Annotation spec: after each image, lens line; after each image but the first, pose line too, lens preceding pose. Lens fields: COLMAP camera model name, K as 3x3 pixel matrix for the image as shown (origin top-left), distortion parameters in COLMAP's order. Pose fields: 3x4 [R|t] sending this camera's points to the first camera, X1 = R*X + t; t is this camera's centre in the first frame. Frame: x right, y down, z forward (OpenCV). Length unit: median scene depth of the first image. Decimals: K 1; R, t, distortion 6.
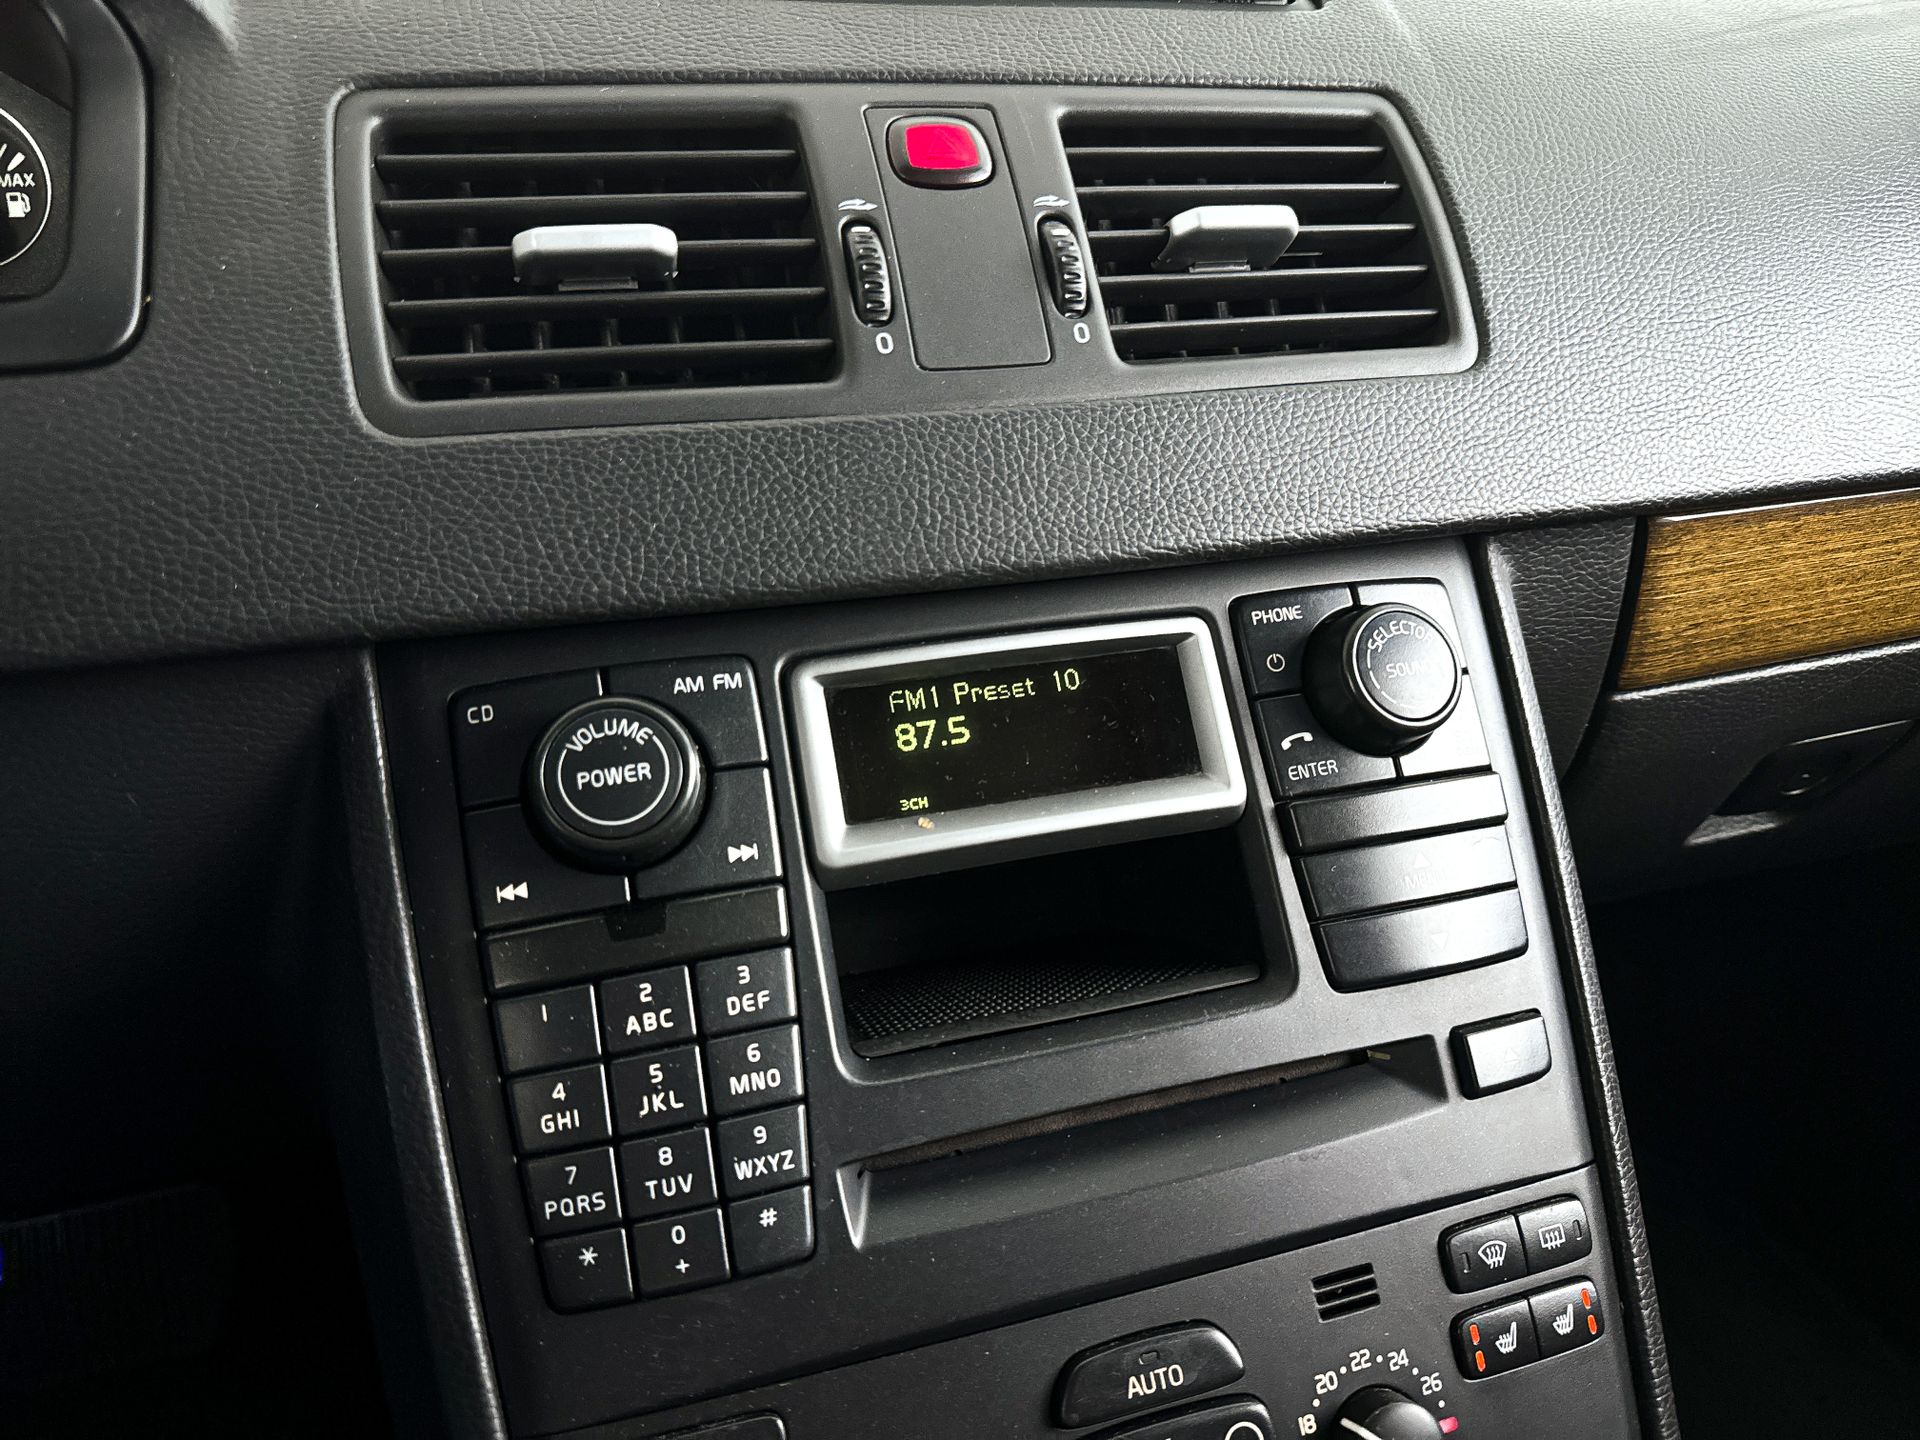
lens RADIAL K [[1373.3, 0, 980.3], [0, 1373.3, 713.4], [0, 0, 1]] dist [0.026082, -0.062127]
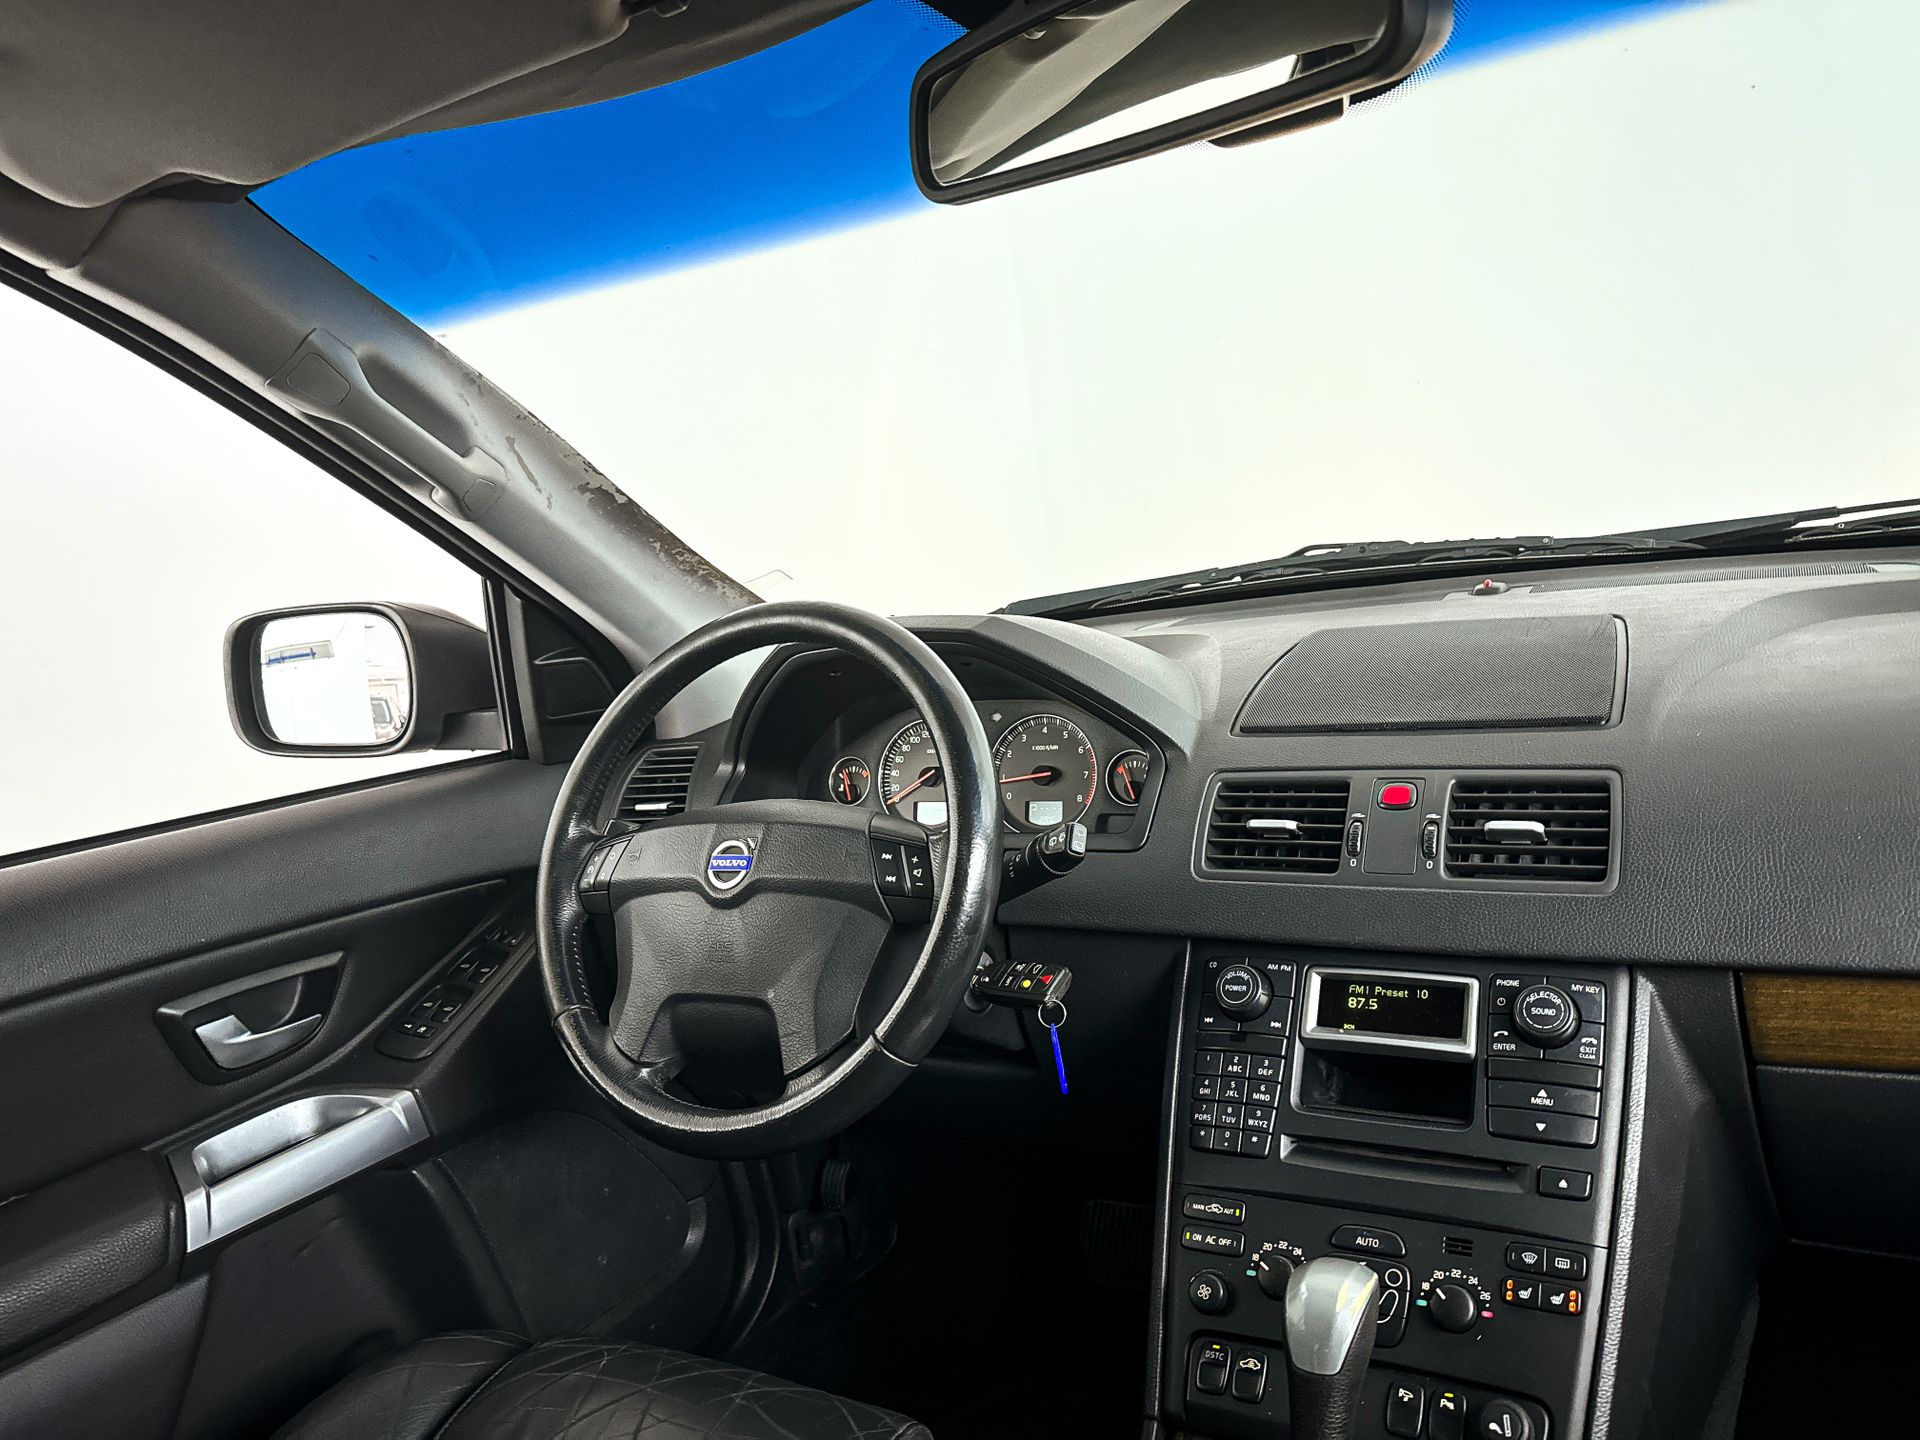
lens RADIAL K [[1373.3, 0, 950.1], [0, 1373.3, 702.4], [0, 0, 1]] dist [0.026082, -0.062127]
pose [[0.650696, 0.004110, -0.759327, 1.576214], [-0.208618, 0.962473, -0.173563, 0.089657], [0.730119, 0.271346, 0.627135, -1.544269]]
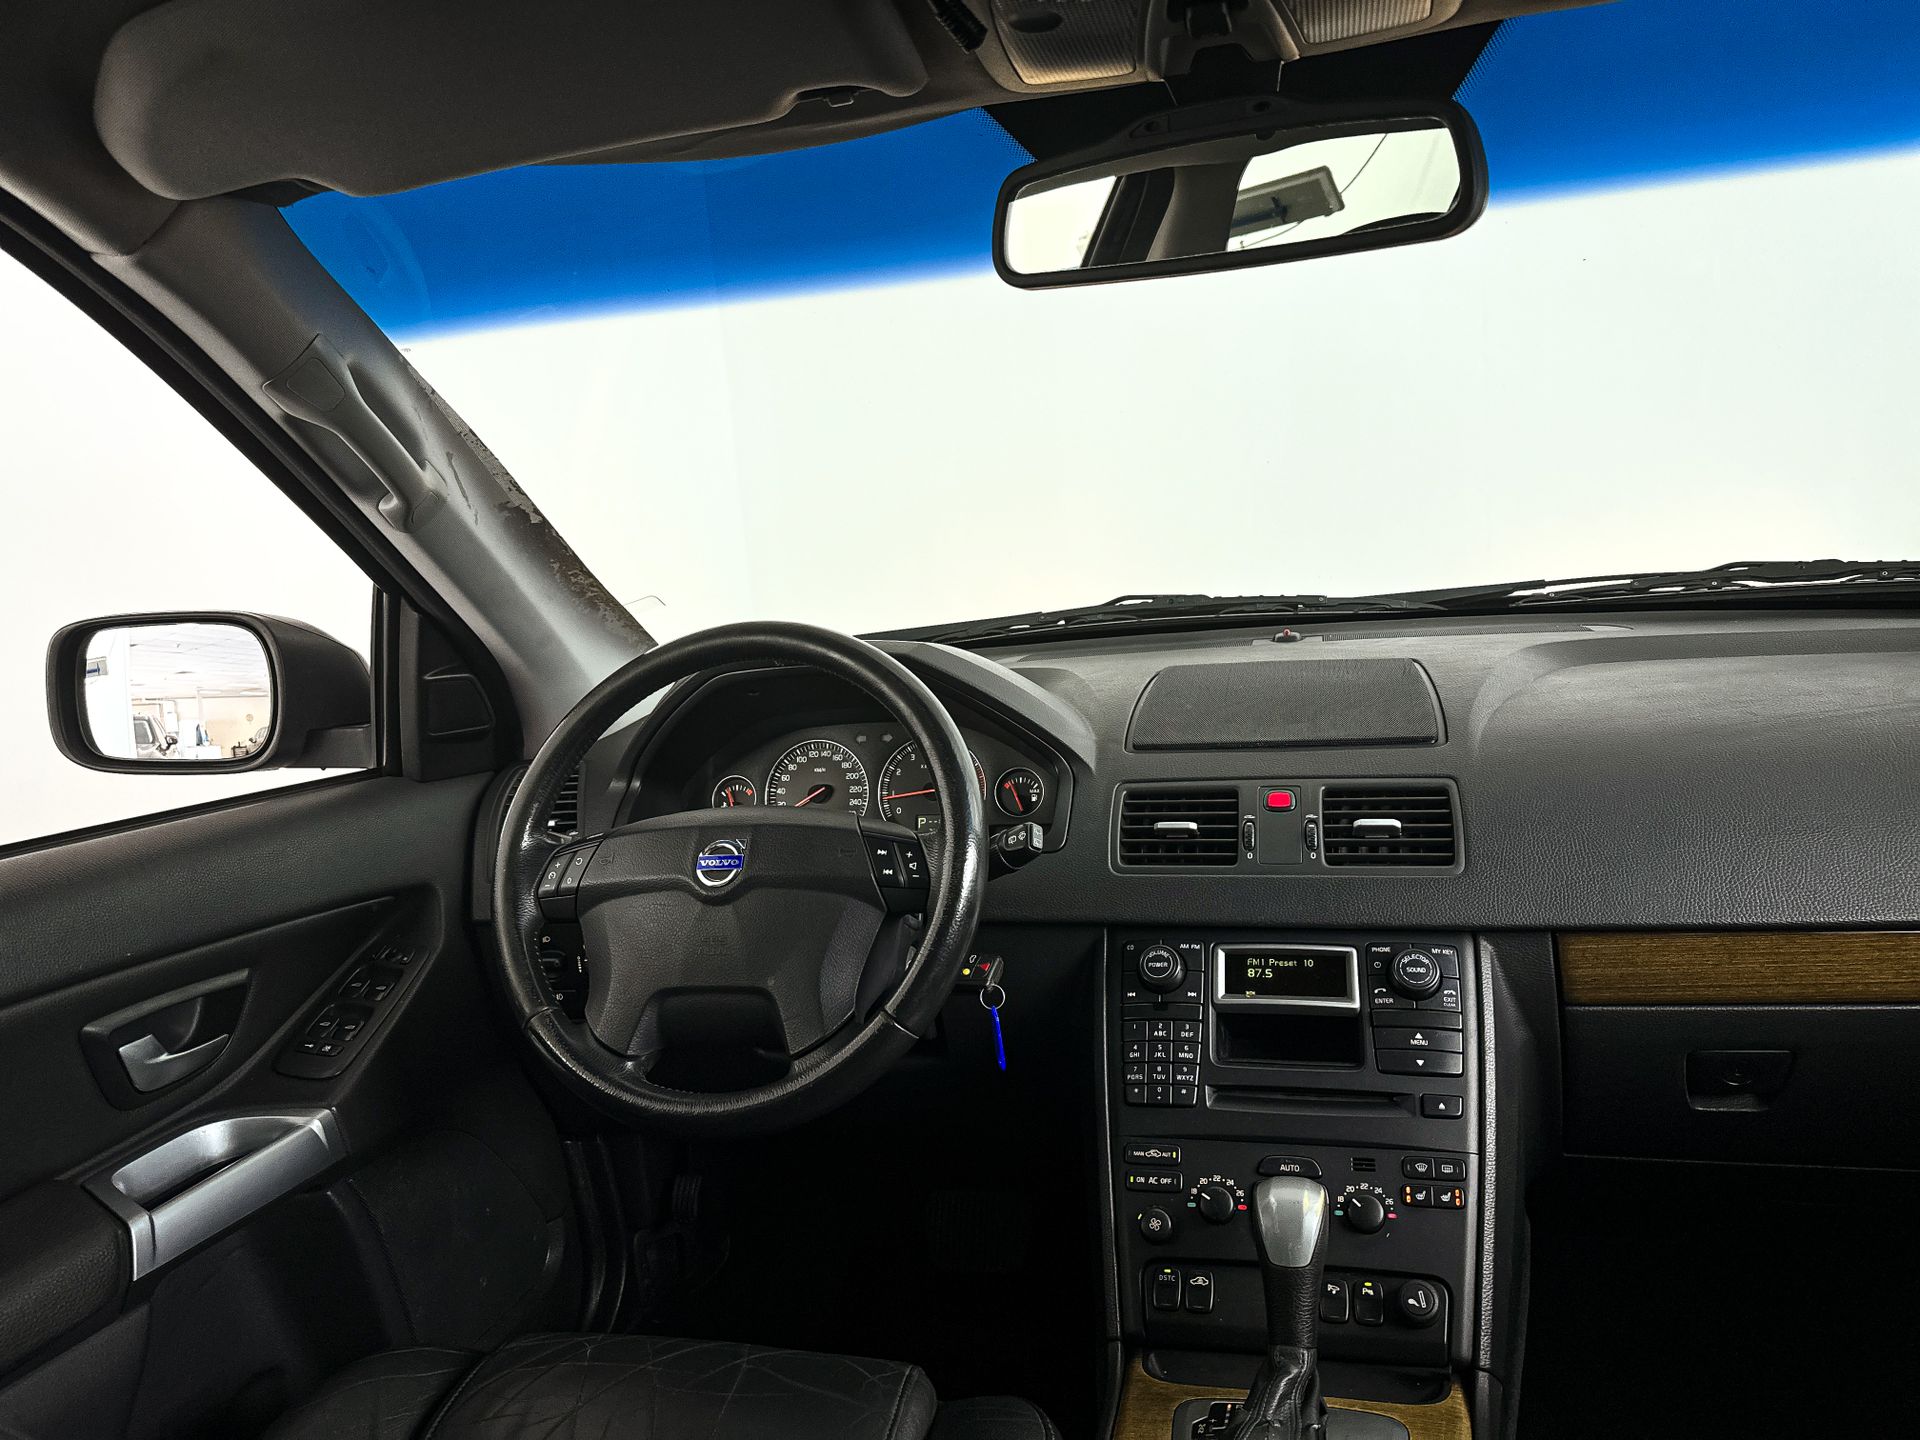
lens RADIAL K [[1373.3, 0, 946.5], [0, 1373.3, 686.3], [0, 0, 1]] dist [0.026082, -0.062127]
pose [[0.831396, -0.014992, -0.555479, 1.223750], [-0.164736, 0.948049, -0.272151, 0.397779], [0.530701, 0.317772, 0.785734, -2.277876]]
